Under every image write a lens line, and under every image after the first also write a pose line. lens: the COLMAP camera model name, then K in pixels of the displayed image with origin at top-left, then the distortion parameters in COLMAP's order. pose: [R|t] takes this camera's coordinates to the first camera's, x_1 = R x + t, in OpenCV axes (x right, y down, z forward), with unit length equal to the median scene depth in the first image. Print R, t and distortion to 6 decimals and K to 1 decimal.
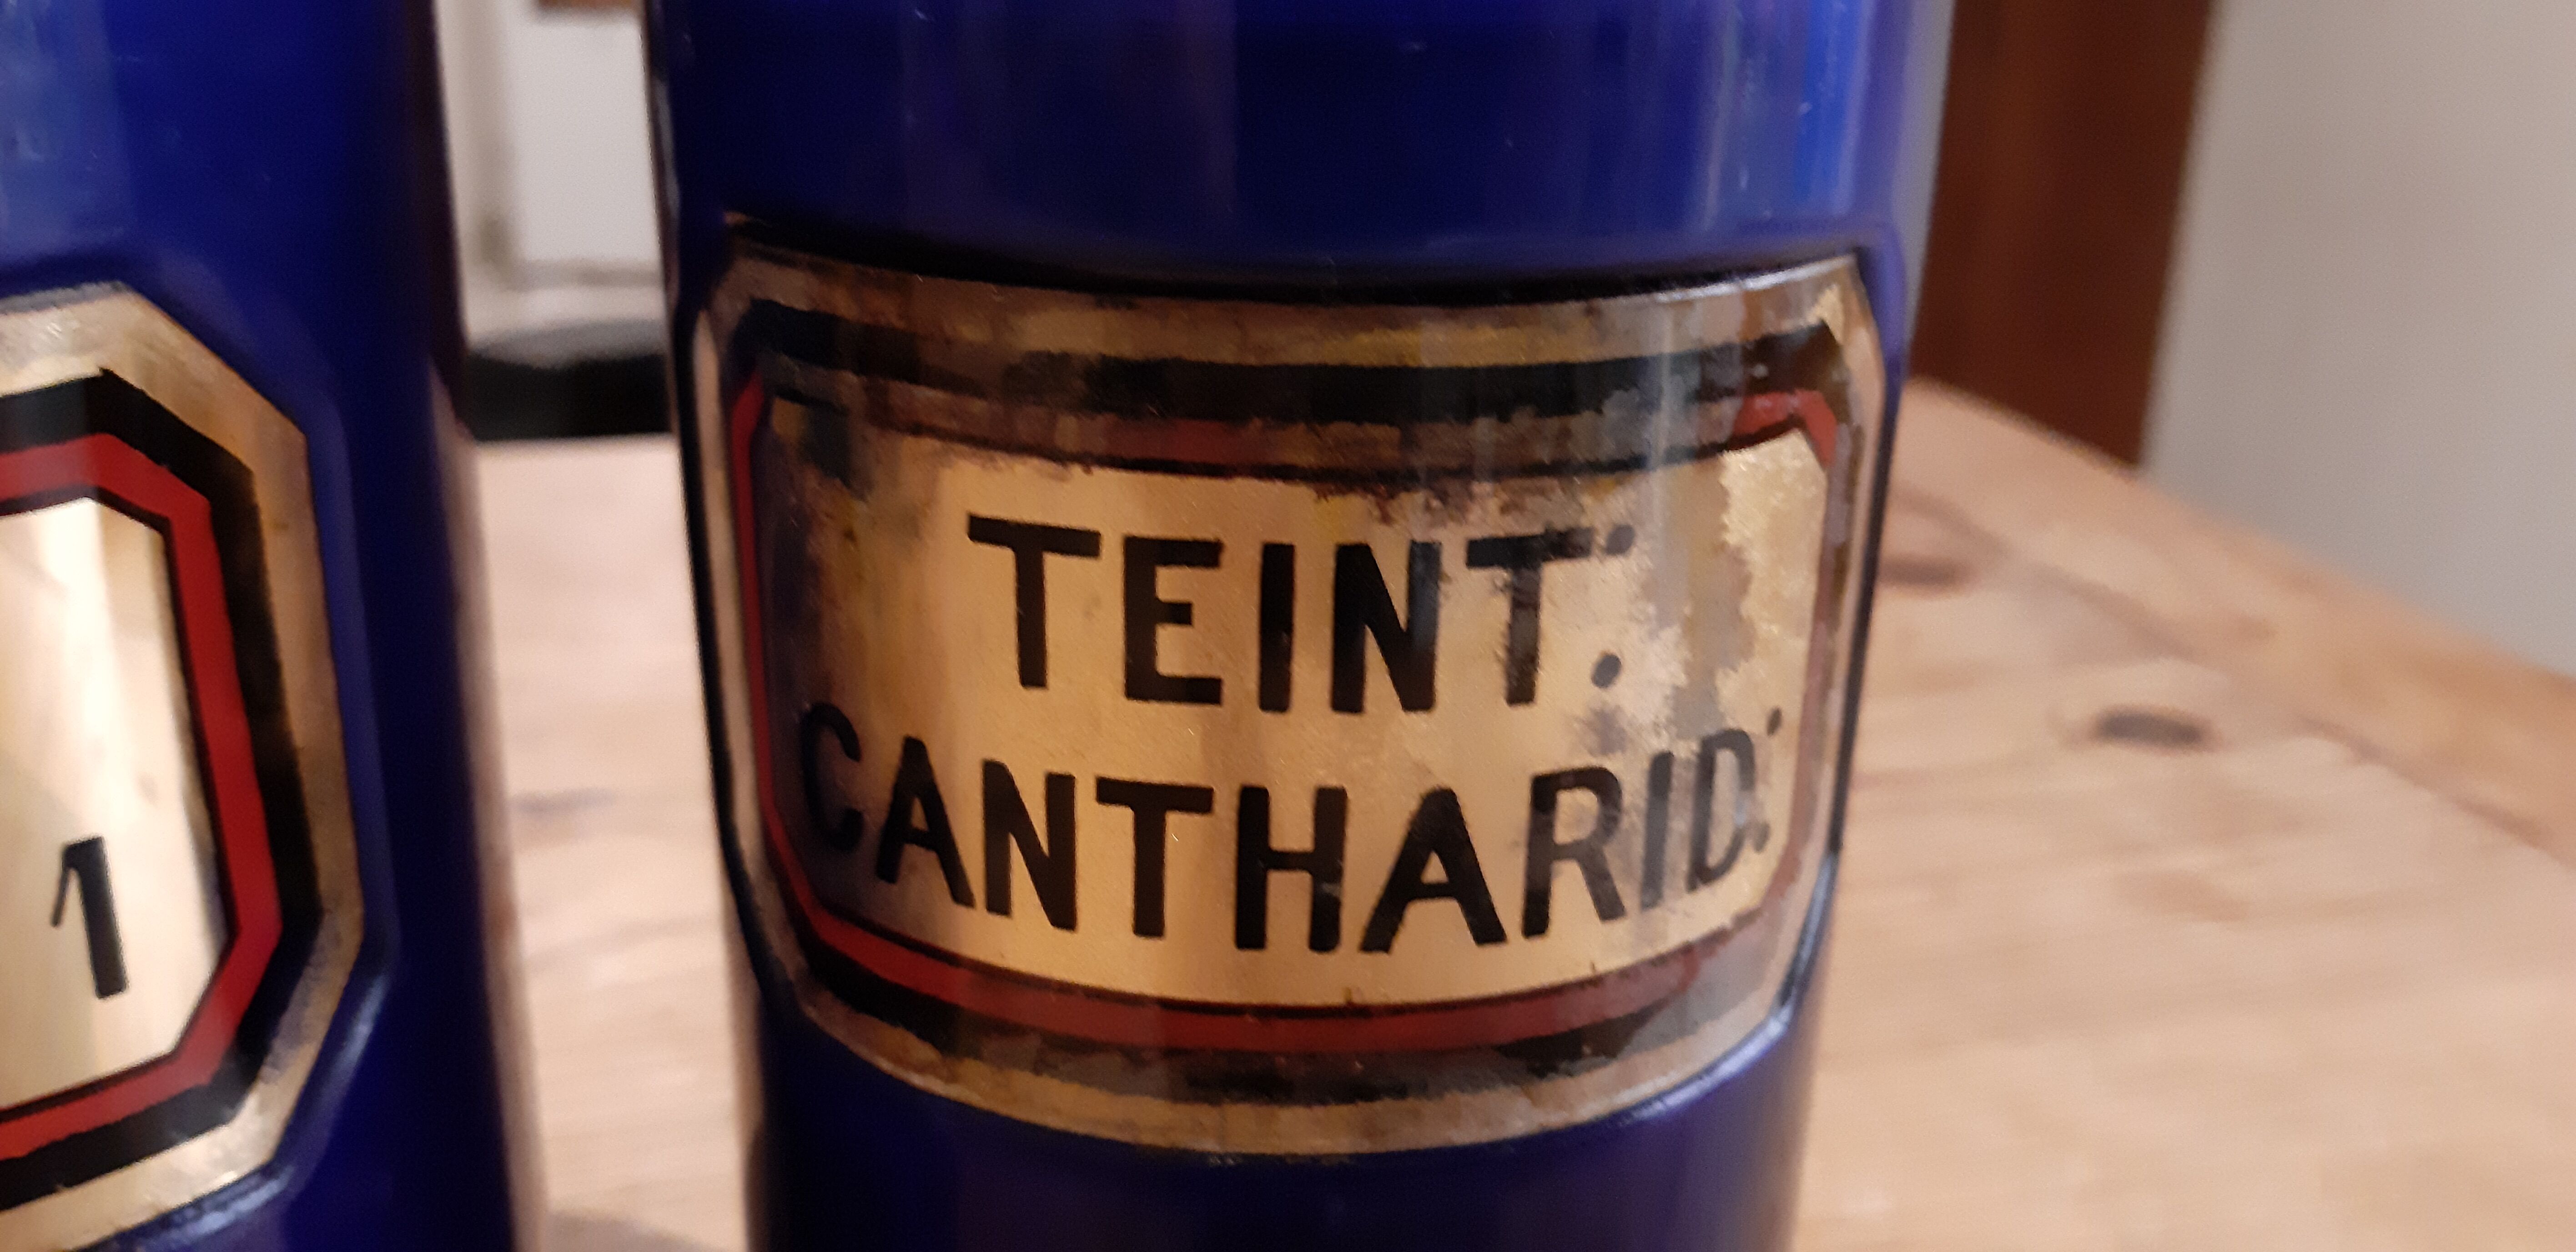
lens RADIAL K [[2315.2, 0, 1288.0], [0, 2315.2, 626.0], [0, 0, 1]] dist [-0.012847, -0.008316]
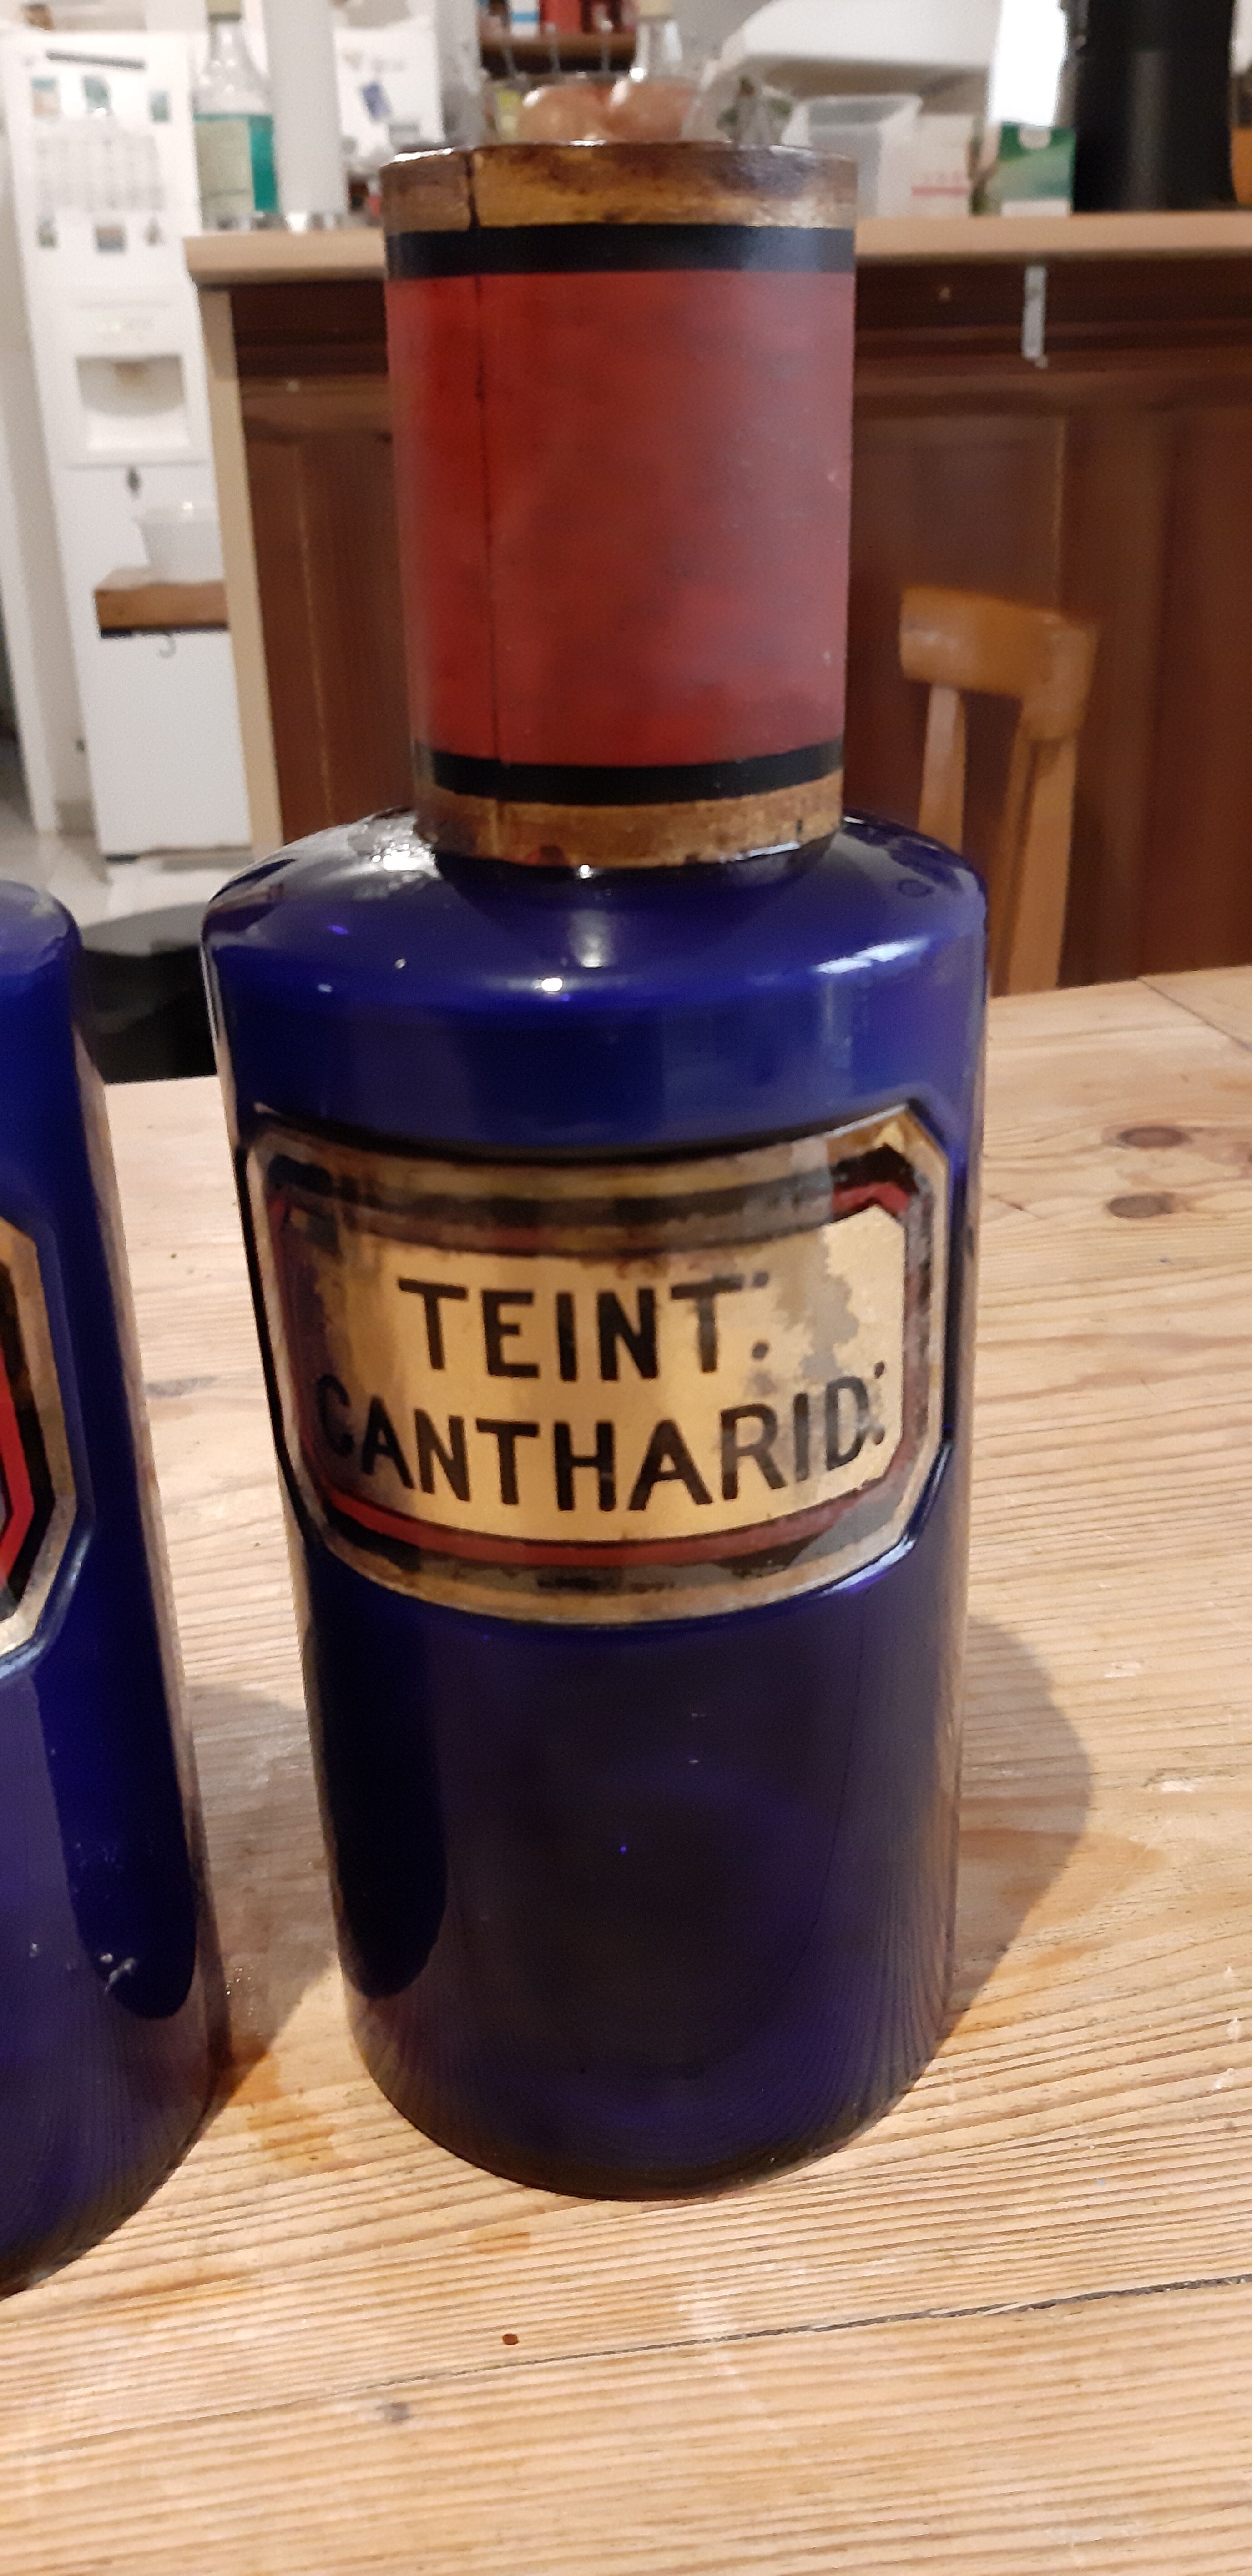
lens RADIAL K [[1897.8, 0, 626.0], [0, 1897.8, 1288.0], [0, 0, 1]] dist [0.003005, -0.054199]
pose [[0.997045, -0.027800, -0.071617, 0.137121], [0.030903, 0.998615, 0.042589, -0.091355], [0.070334, -0.044676, 0.996523, -0.441971]]
